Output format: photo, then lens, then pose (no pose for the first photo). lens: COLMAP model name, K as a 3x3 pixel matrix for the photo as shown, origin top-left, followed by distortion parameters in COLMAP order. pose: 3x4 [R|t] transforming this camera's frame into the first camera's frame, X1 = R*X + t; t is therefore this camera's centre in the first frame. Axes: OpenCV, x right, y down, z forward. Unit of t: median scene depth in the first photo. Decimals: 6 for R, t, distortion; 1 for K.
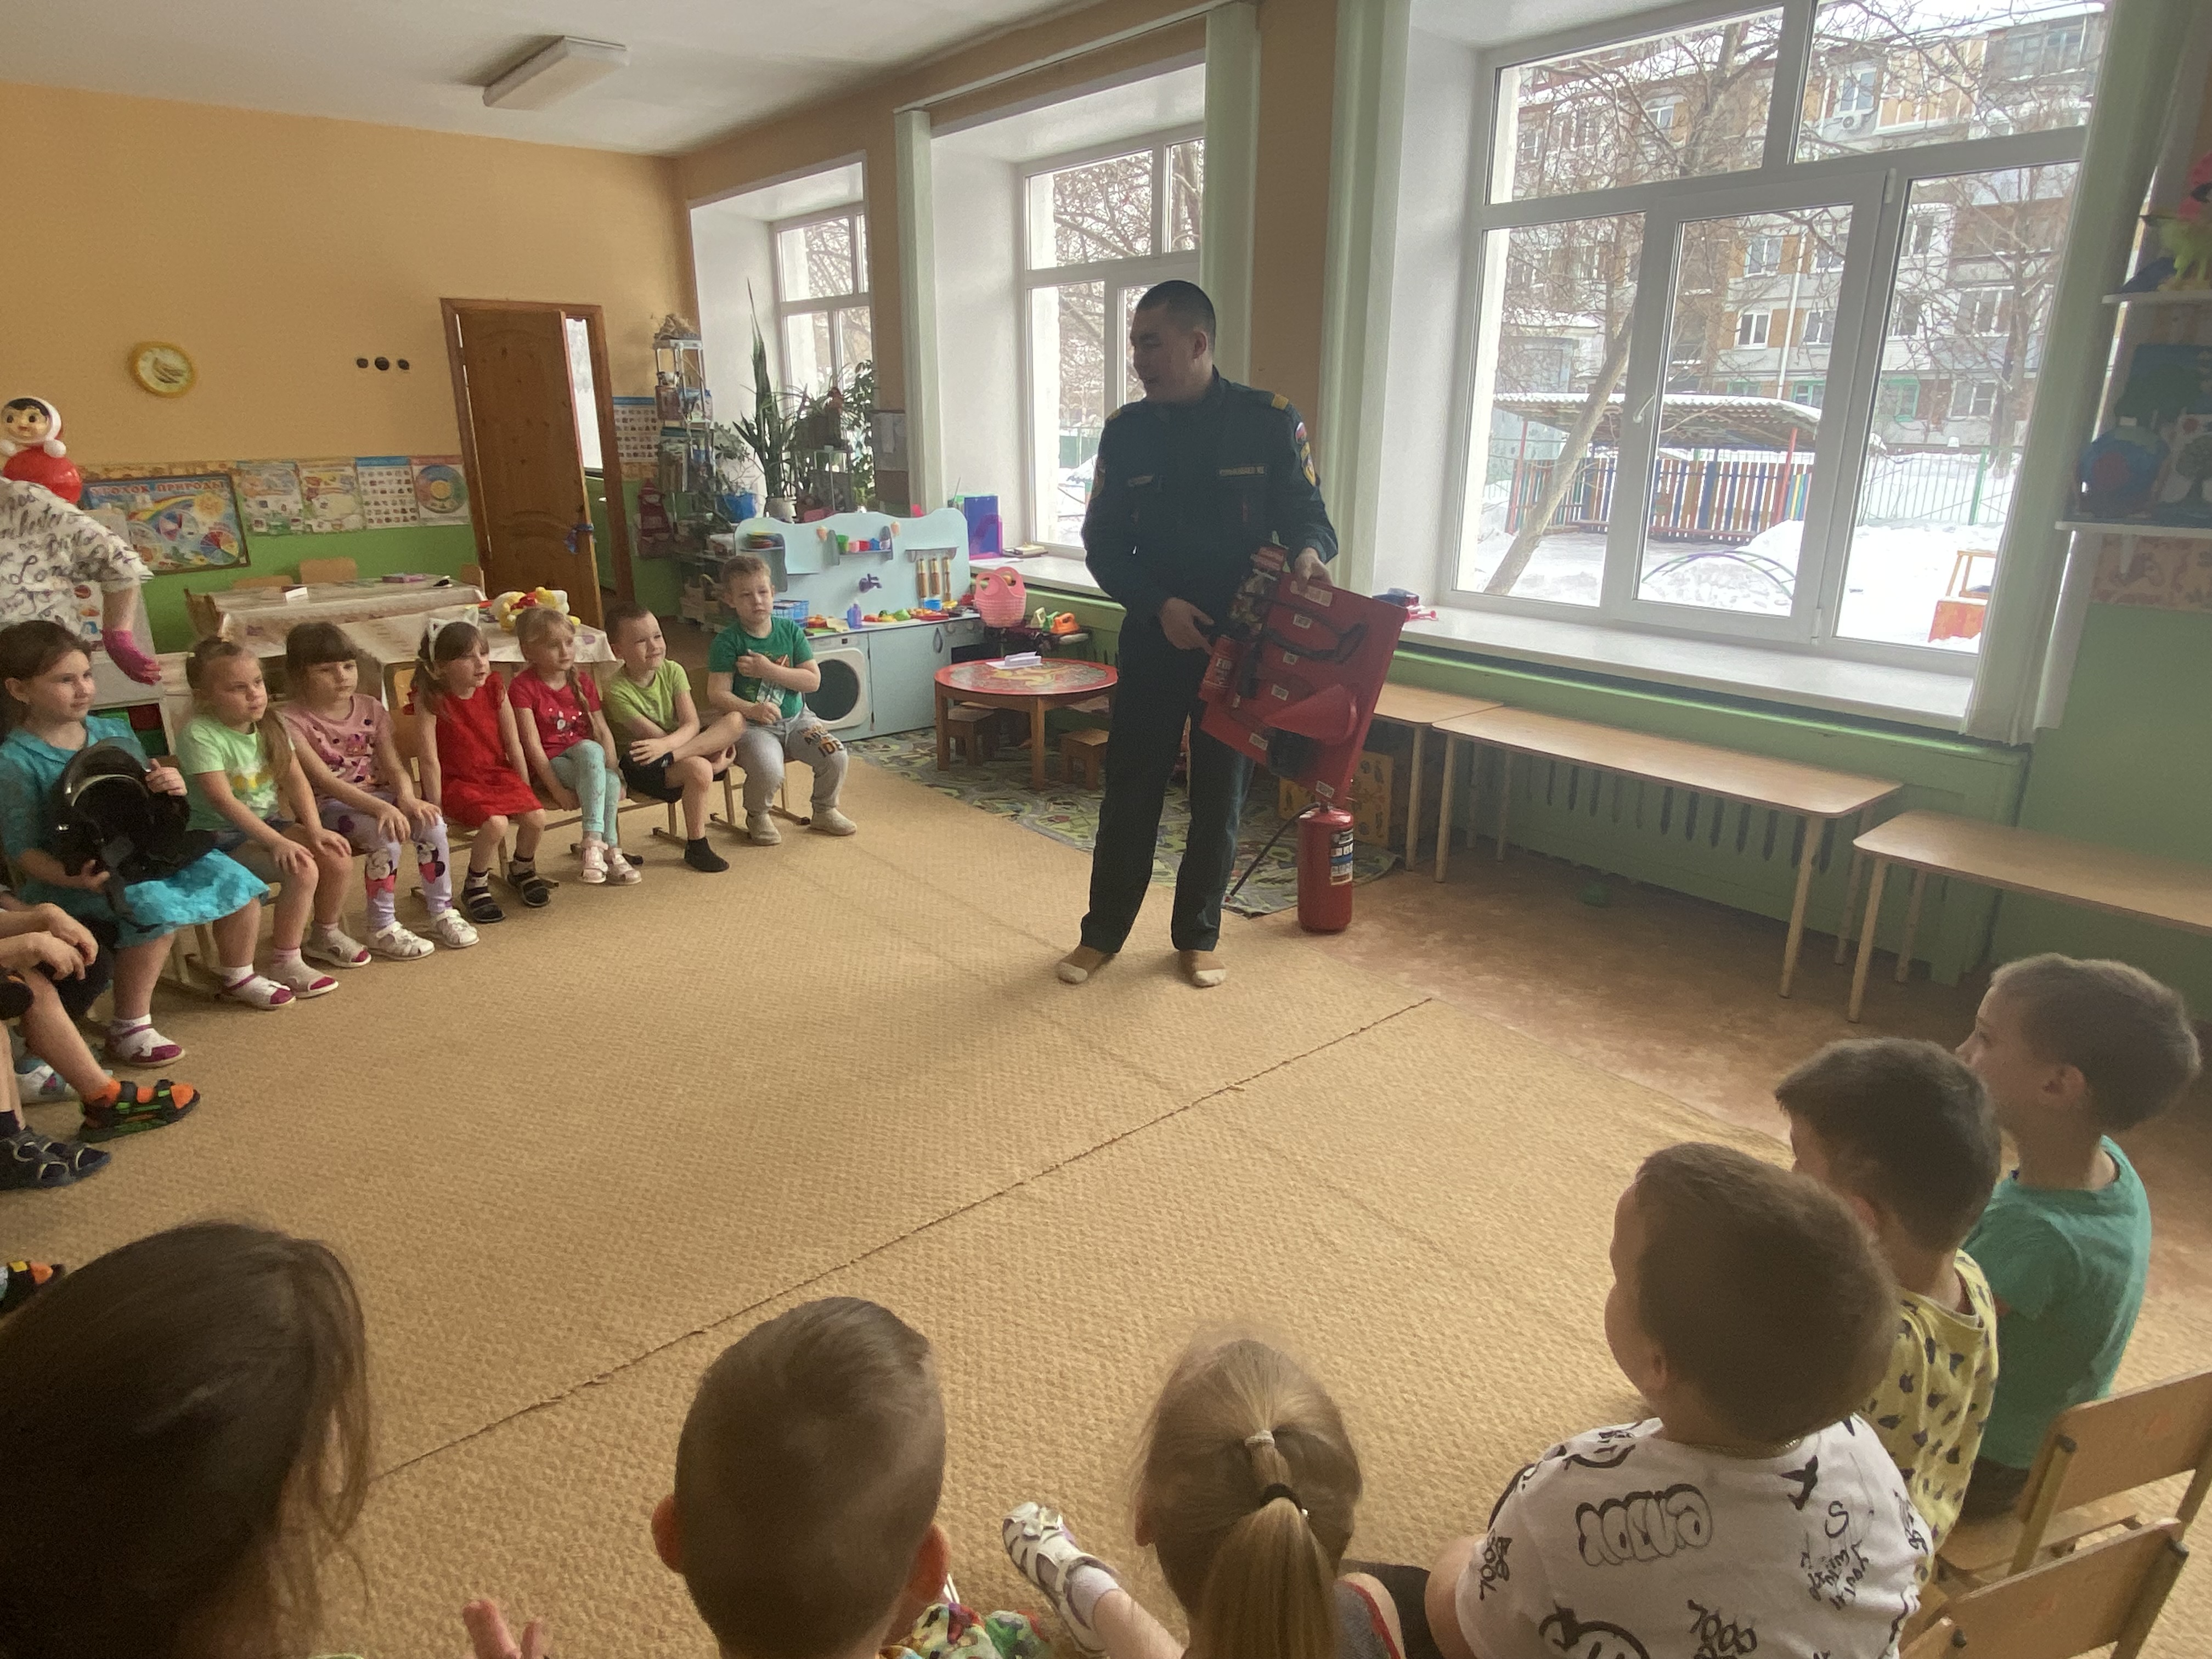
lens RADIAL K [[1277.5, 0, 1110.0], [0, 1277.5, 834.9], [0, 0, 1]] dist [0.005105, -0.009605]
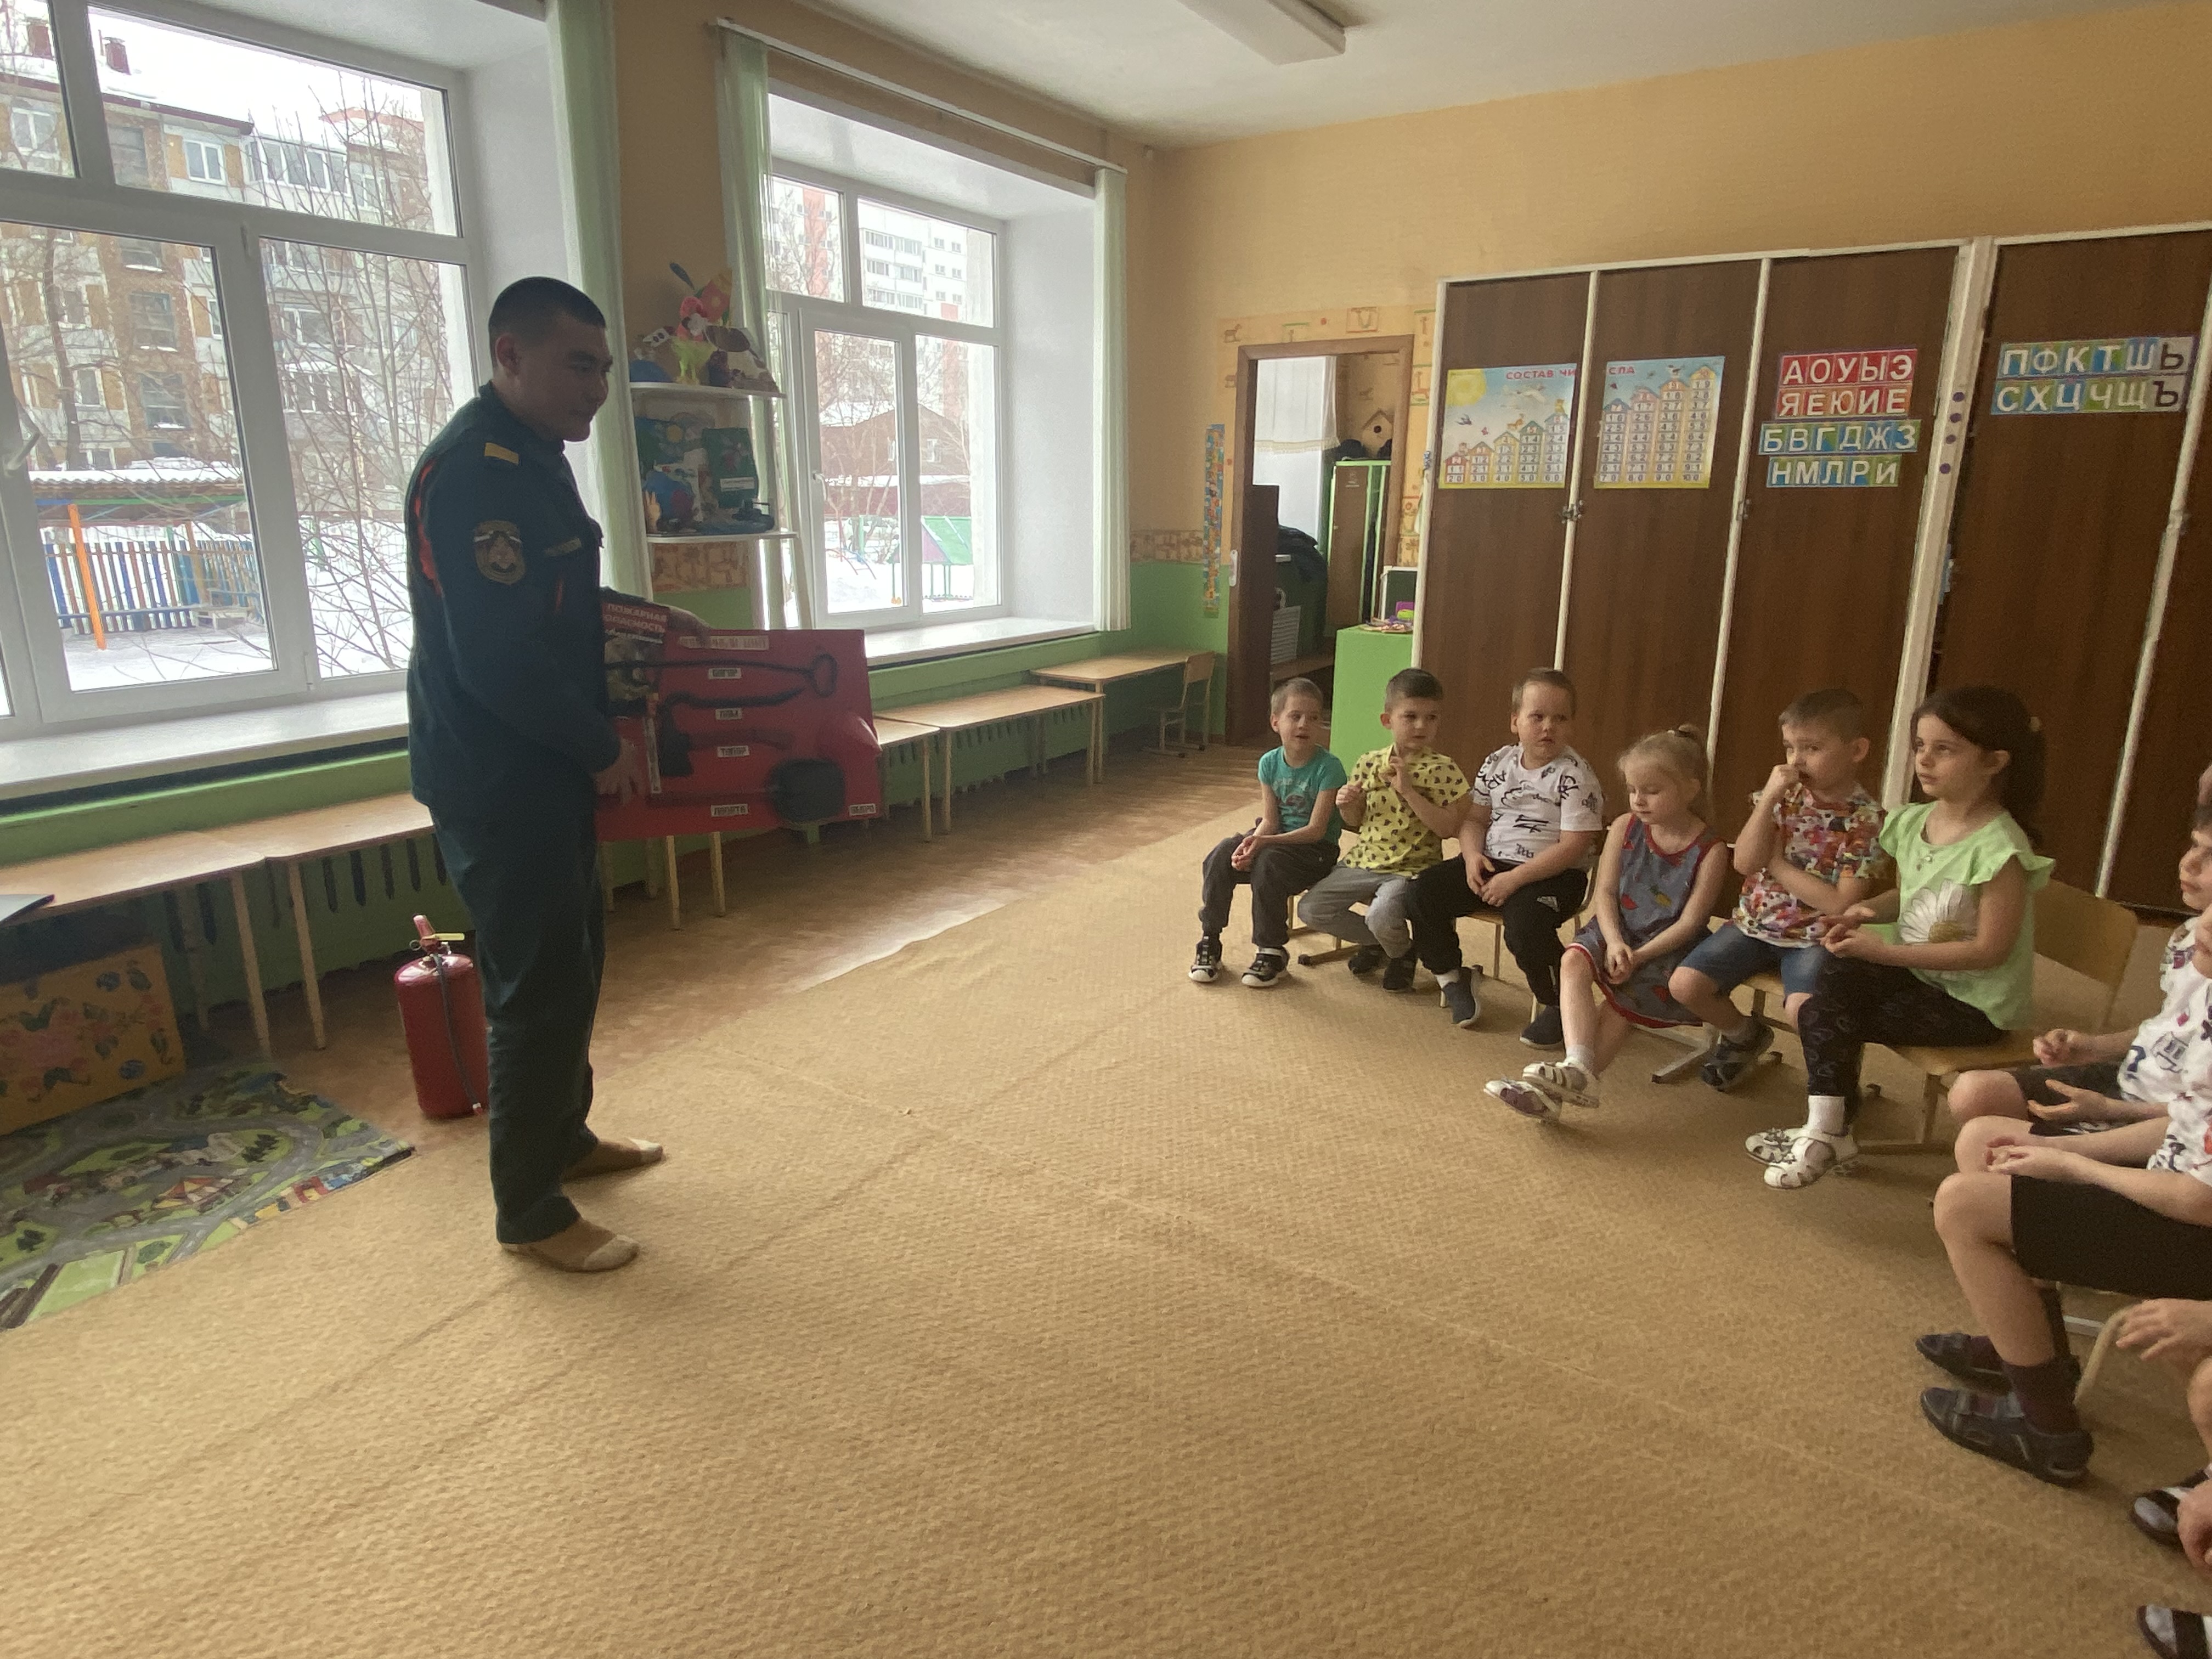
lens RADIAL K [[1277.5, 0, 1047.2], [0, 1277.5, 846.9], [0, 0, 1]] dist [0.005105, -0.009605]
pose [[-0.293173, -0.259904, 0.920054, -0.876533], [0.281630, 0.896163, 0.342895, -0.336488], [-0.913638, 0.359642, -0.189534, 1.074734]]
